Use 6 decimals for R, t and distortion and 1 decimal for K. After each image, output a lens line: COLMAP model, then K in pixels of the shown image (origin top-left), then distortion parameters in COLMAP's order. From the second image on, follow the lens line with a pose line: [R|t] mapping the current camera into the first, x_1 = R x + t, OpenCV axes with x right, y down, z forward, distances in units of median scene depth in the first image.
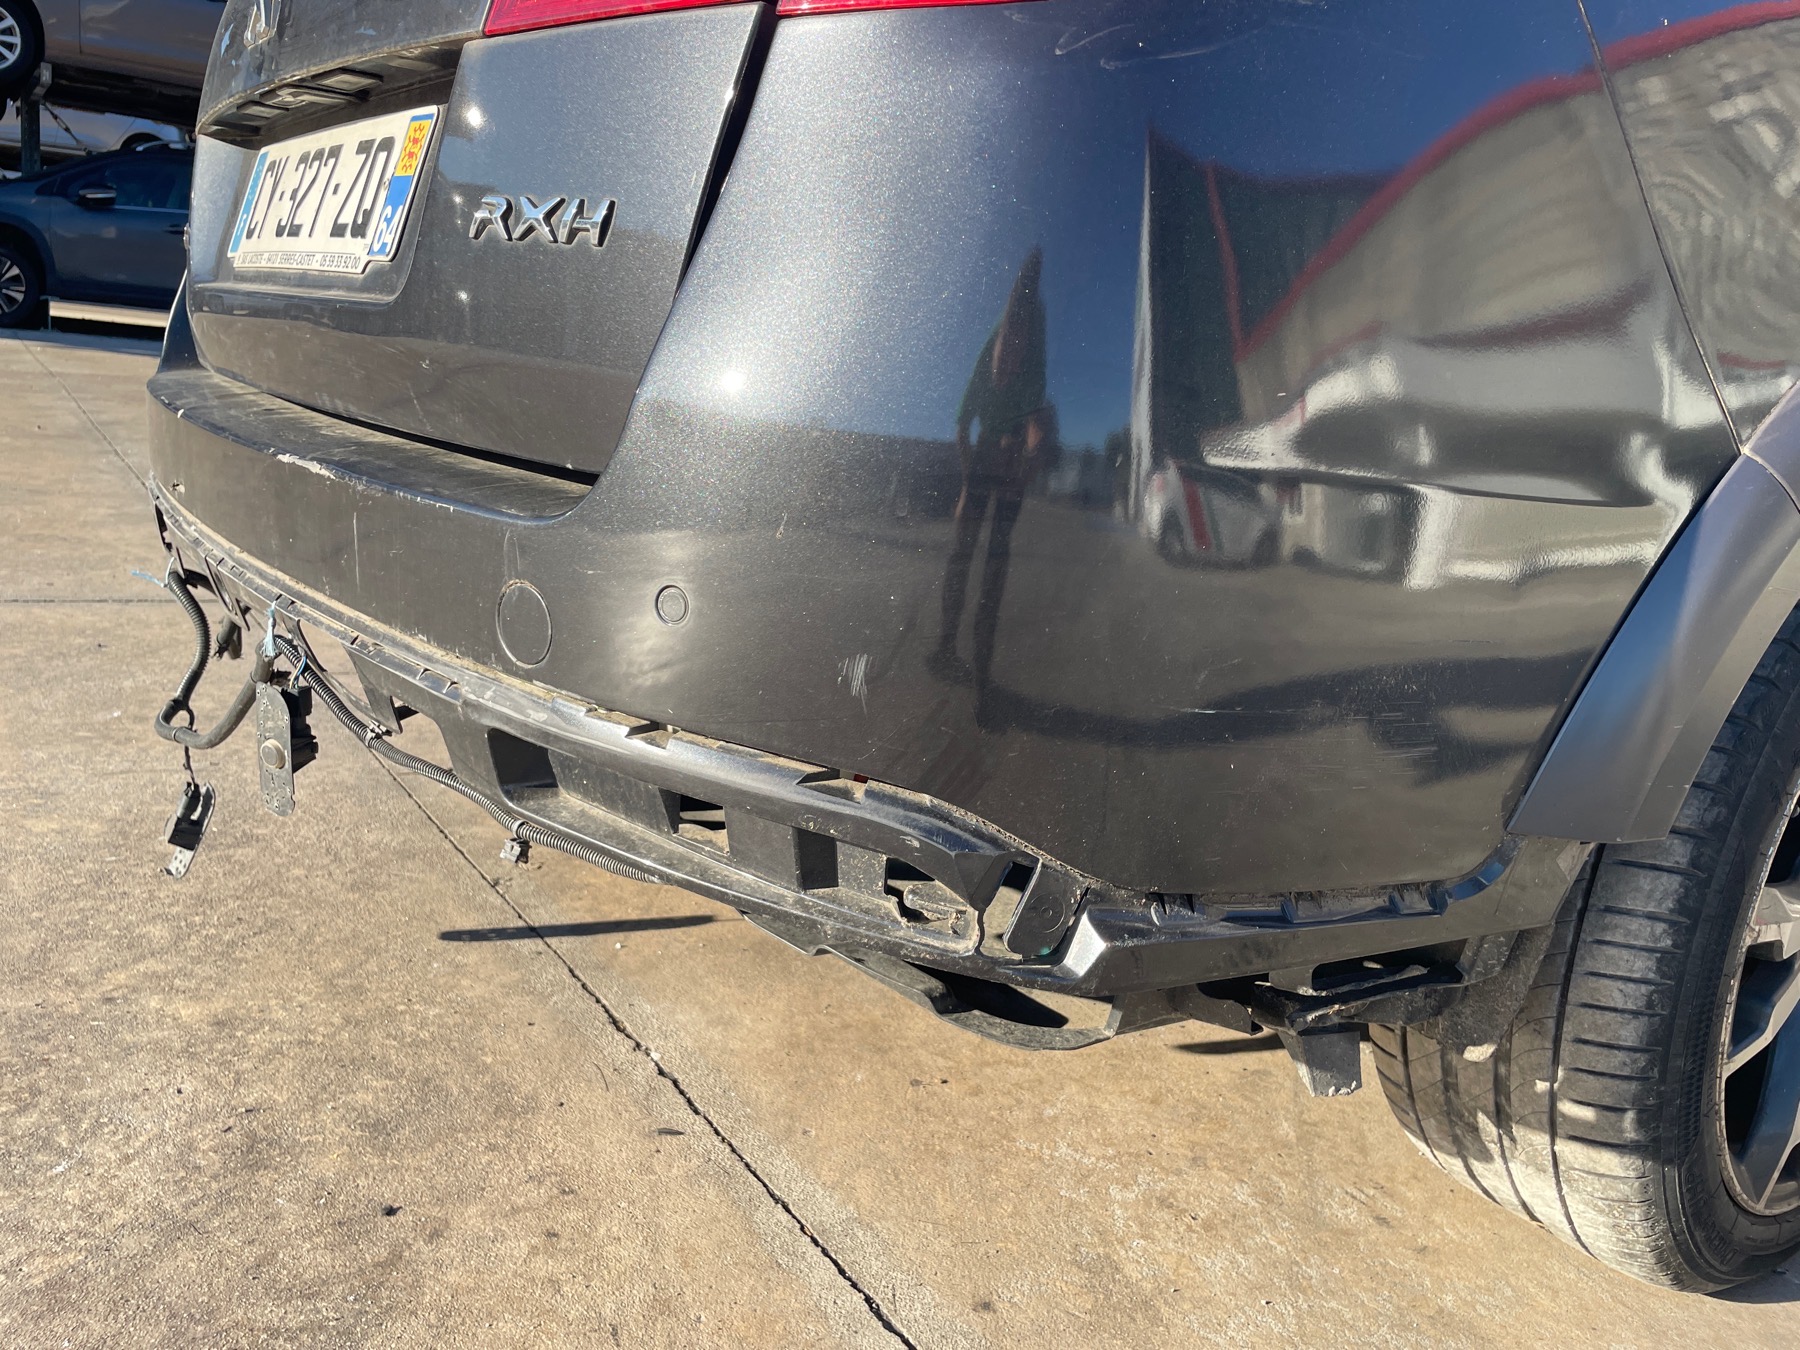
lens RADIAL K [[1354.5, 0, 889.9], [0, 1354.5, 674.5], [0, 0, 1]] dist [0.080562, -0.105255]
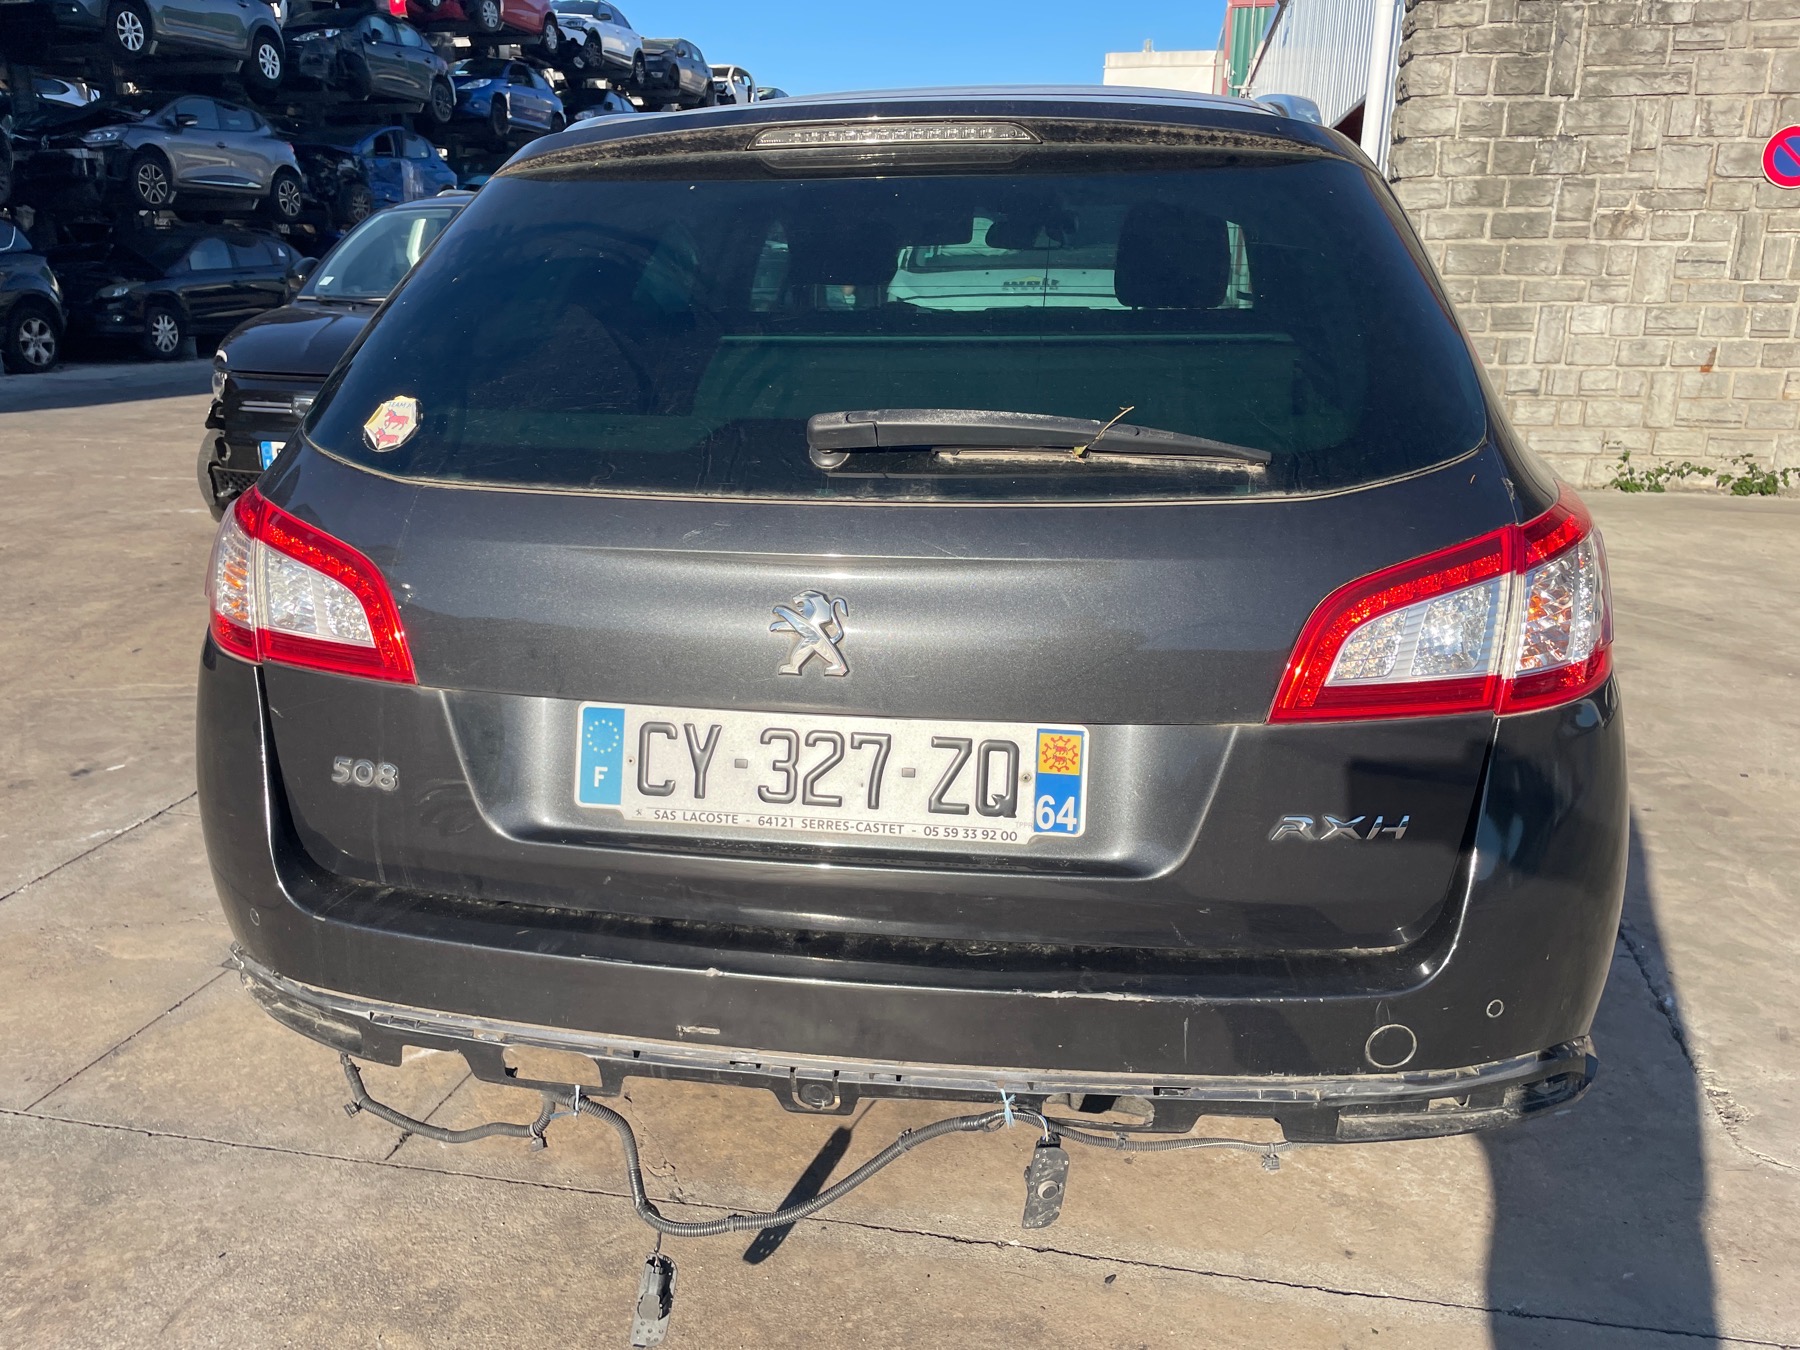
lens RADIAL K [[1354.5, 0, 889.9], [0, 1354.5, 674.5], [0, 0, 1]] dist [0.080562, -0.105255]
pose [[0.712504, -0.301187, 0.633739, -1.203790], [0.233851, 0.953481, 0.190231, -0.693650], [-0.661553, 0.012660, 0.749792, 0.062344]]
